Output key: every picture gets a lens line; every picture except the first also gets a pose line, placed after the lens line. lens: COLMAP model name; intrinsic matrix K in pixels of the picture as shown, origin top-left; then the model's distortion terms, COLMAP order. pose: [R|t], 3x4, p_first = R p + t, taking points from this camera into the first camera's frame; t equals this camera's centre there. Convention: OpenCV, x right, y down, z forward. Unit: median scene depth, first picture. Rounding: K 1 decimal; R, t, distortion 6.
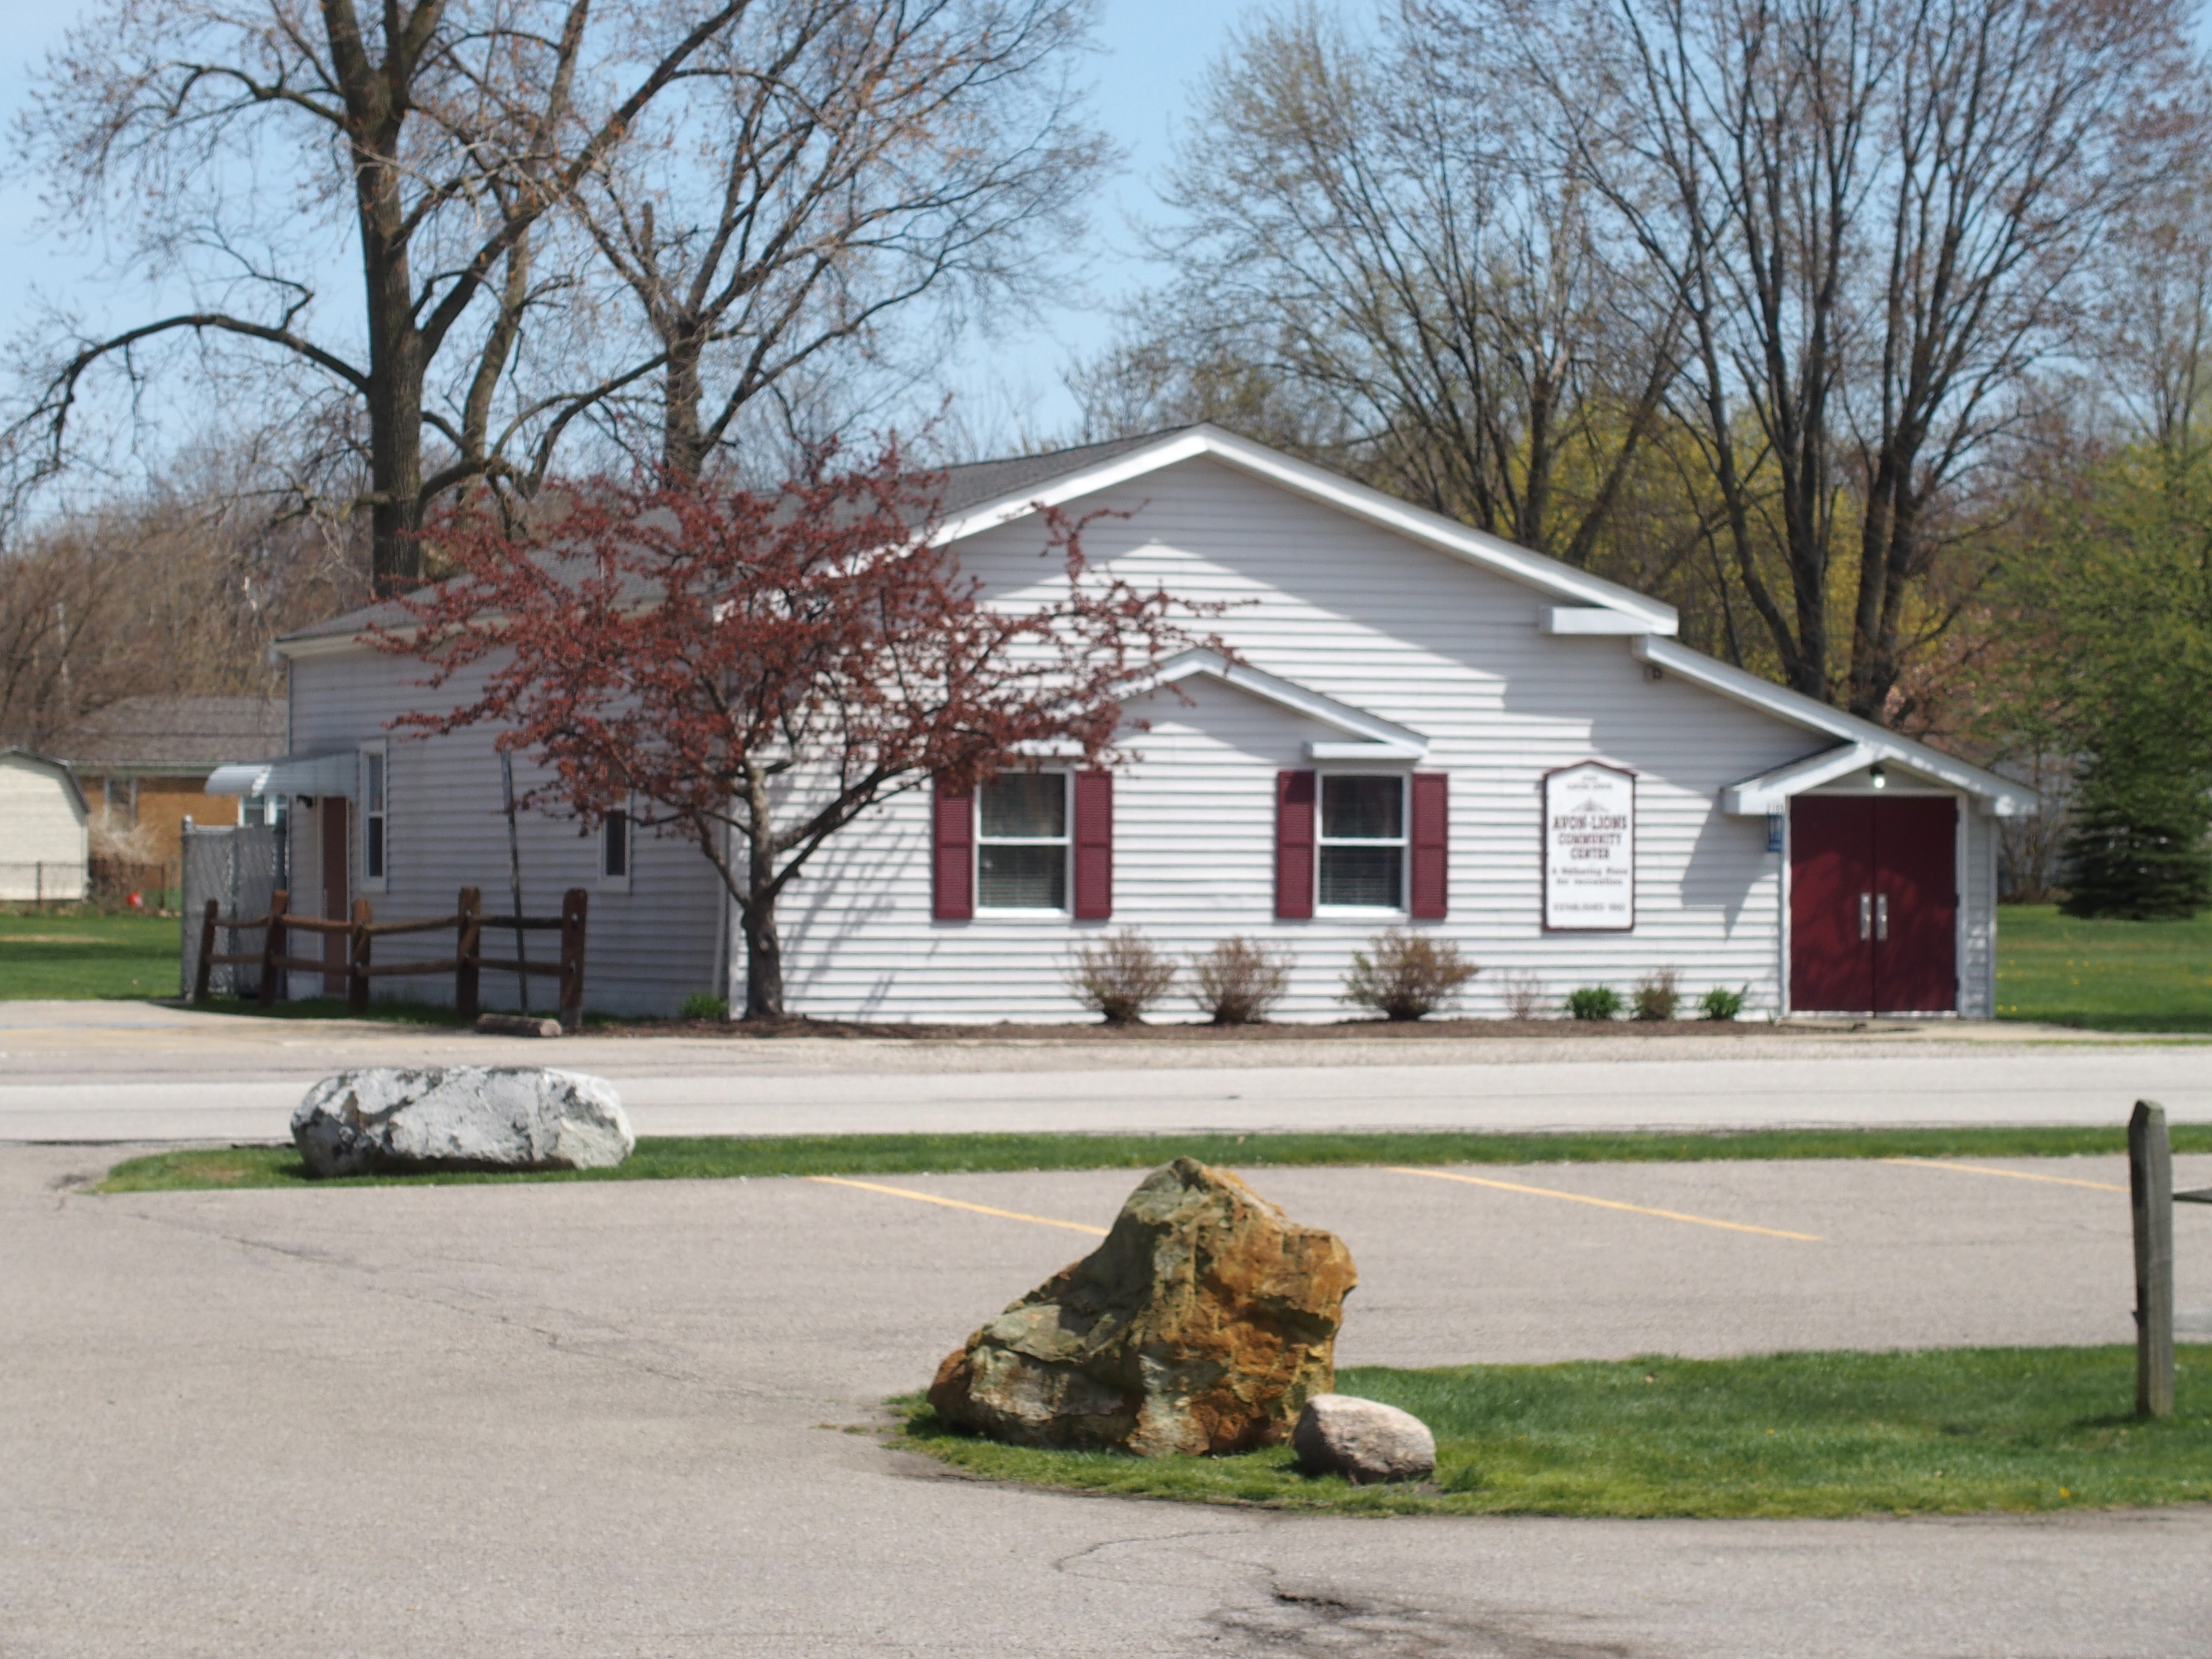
lens RADIAL K [[6458.0, 0, 1106.1], [0, 6458.0, 830.6], [0, 0, 1]] dist [-0.019794, 0.000000]
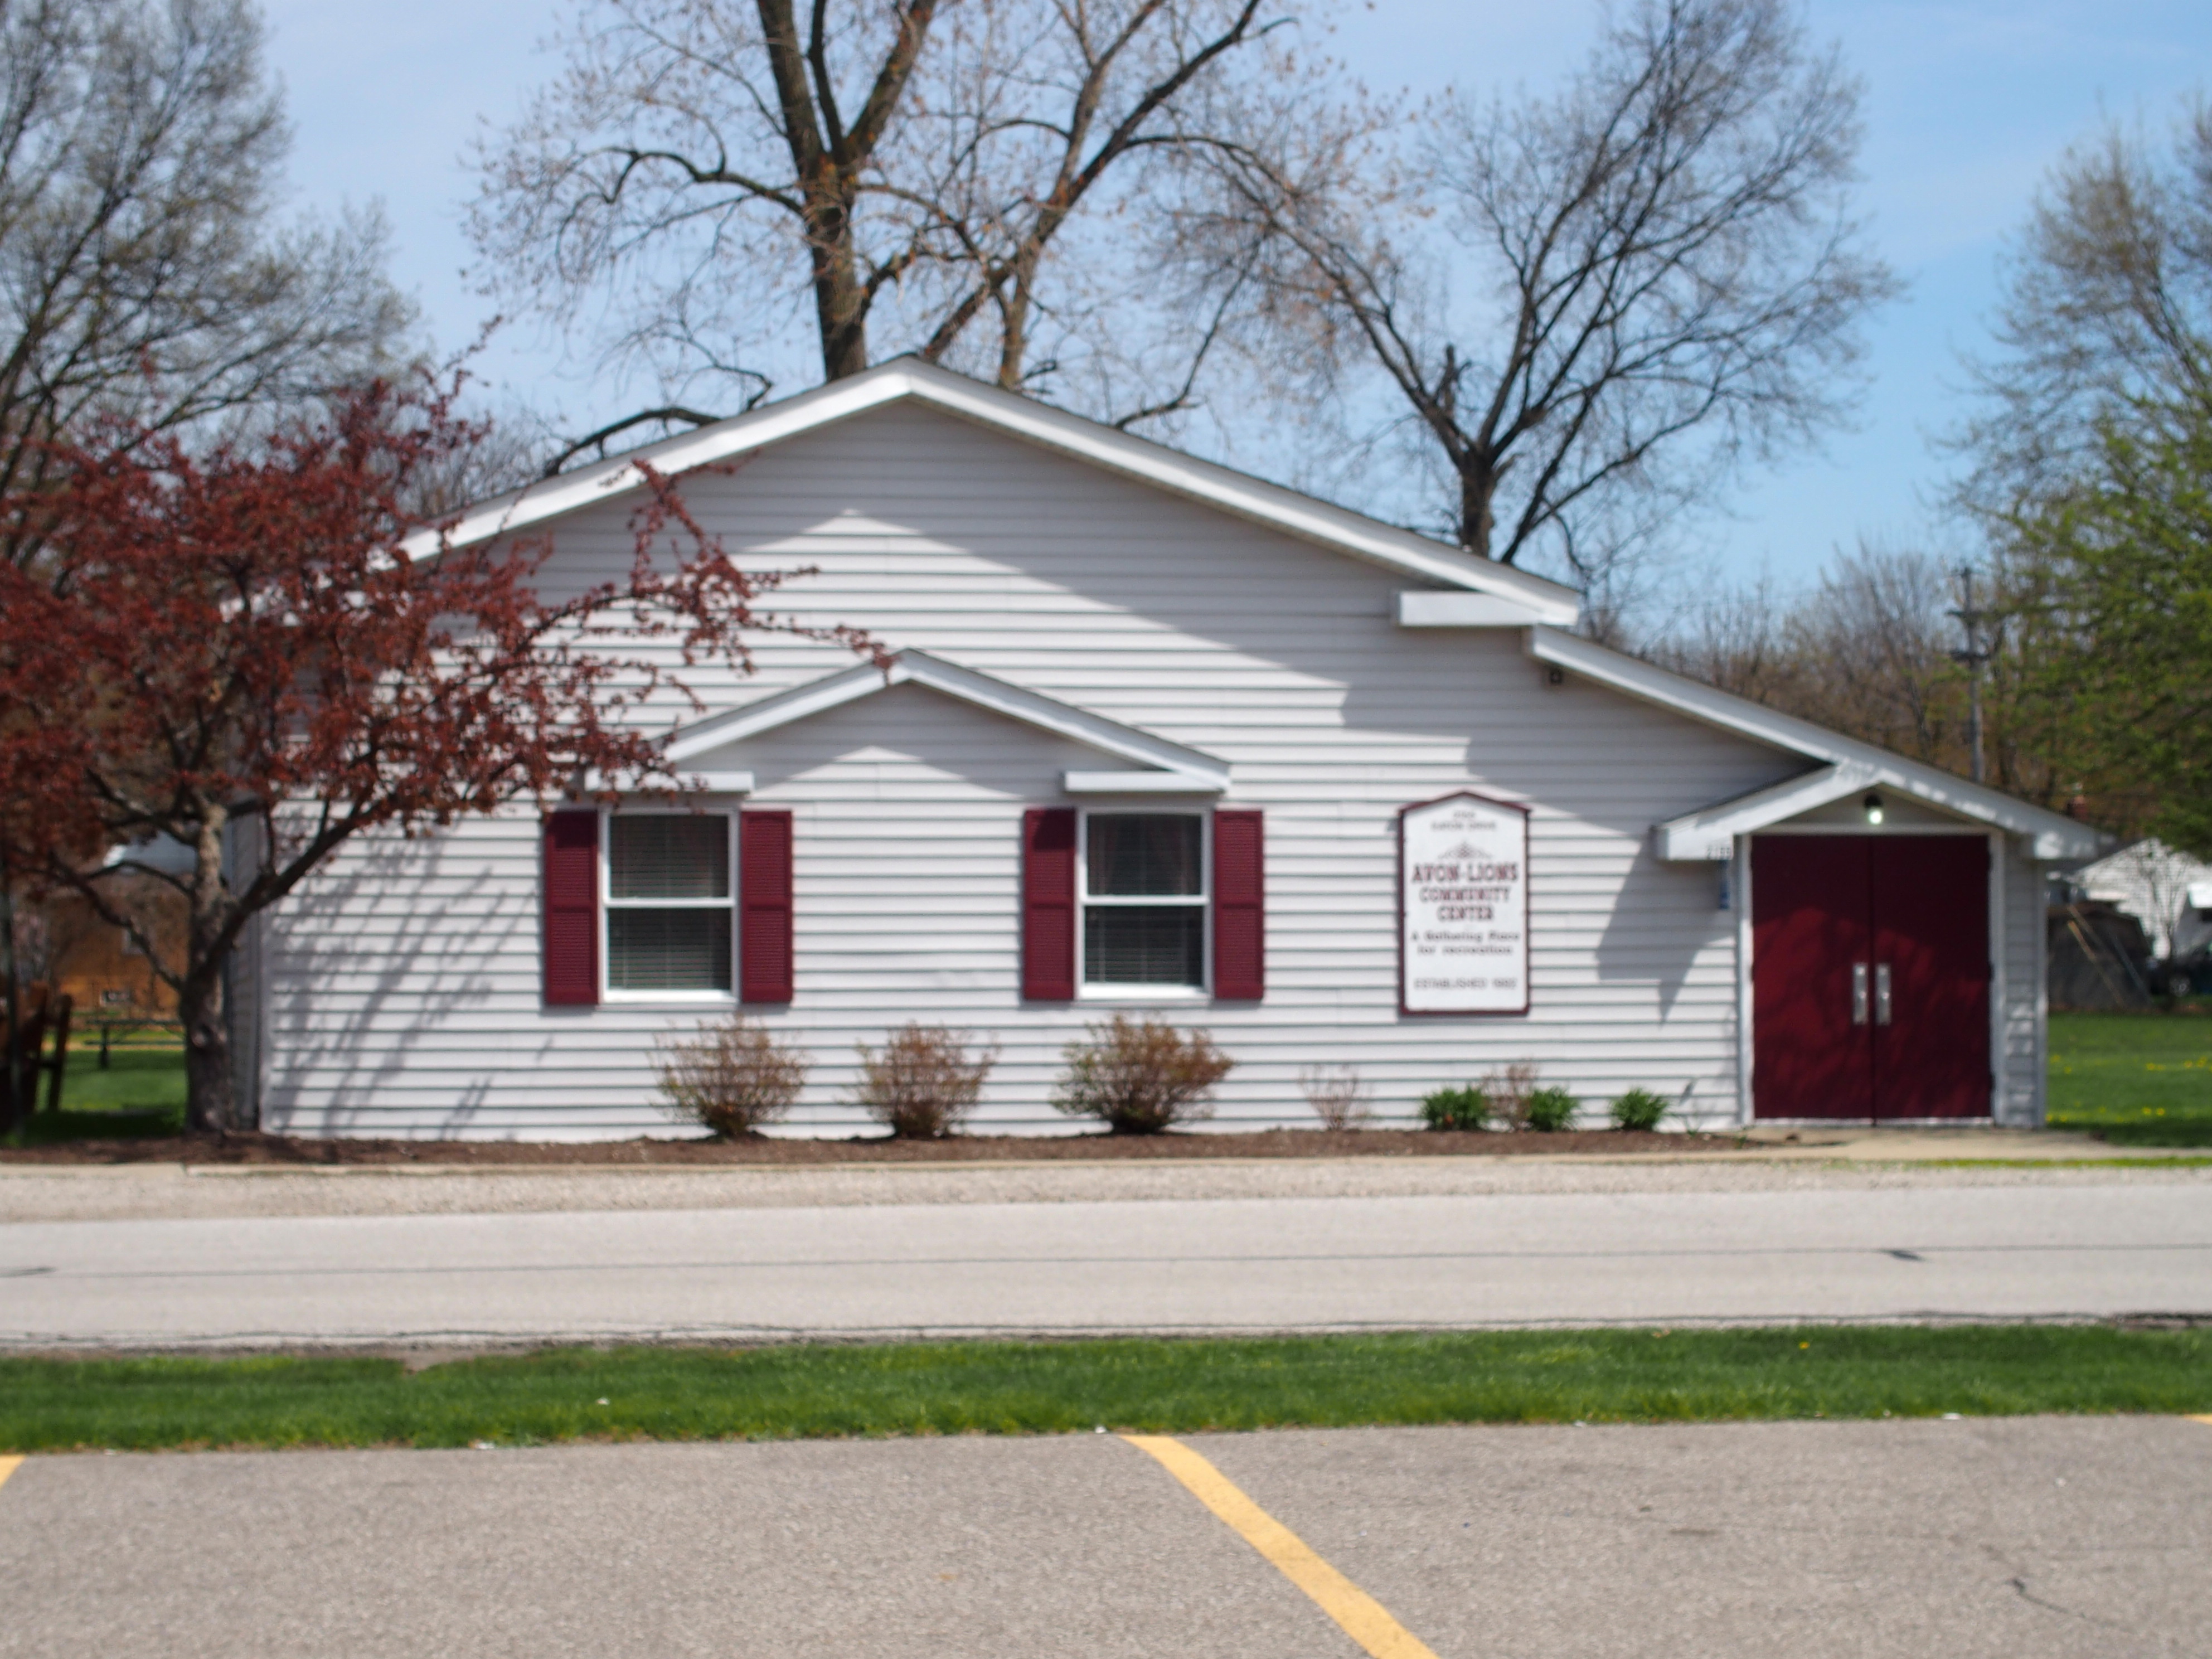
lens RADIAL K [[5397.7, 0, 1105.9], [0, 5397.7, 828.5], [0, 0, 1]] dist [0.048160, 0.000000]
pose [[0.977942, -0.015124, -0.208330, 0.167168], [0.010199, 0.999643, -0.024694, 0.008904], [0.208629, 0.022025, 0.977747, 0.366655]]
